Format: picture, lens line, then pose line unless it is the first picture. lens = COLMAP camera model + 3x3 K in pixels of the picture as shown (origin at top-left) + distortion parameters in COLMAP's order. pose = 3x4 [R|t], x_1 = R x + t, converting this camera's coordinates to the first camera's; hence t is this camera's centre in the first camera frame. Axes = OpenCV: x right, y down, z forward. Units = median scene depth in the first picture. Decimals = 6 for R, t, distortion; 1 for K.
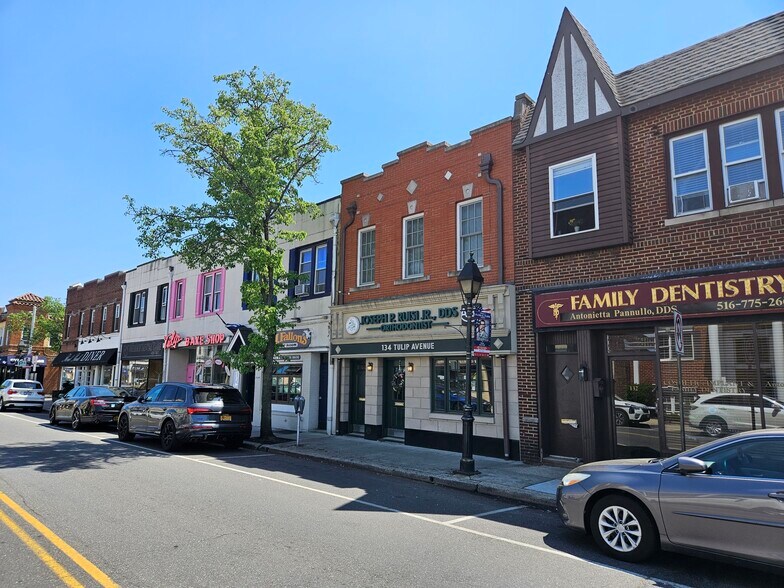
lens RADIAL K [[534.3, 0, 392.5], [0, 534.3, 288.1], [0, 0, 1]] dist [0.048974, -0.032985]
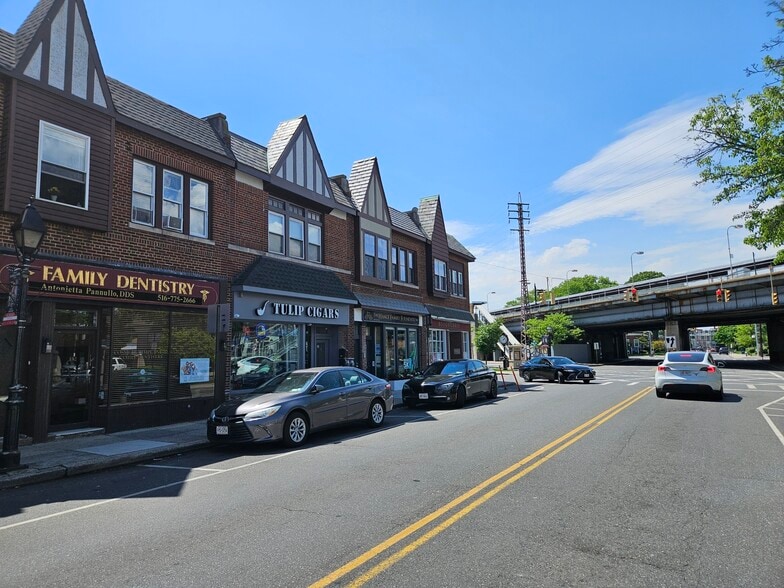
lens RADIAL K [[534.3, 0, 392.3], [0, 534.3, 275.3], [0, 0, 1]] dist [0.048974, -0.032985]
pose [[-0.252337, 0.132476, 0.958528, -0.798641], [-0.146605, 0.973915, -0.173197, 0.115839], [-0.956469, -0.184229, -0.226333, 0.667559]]
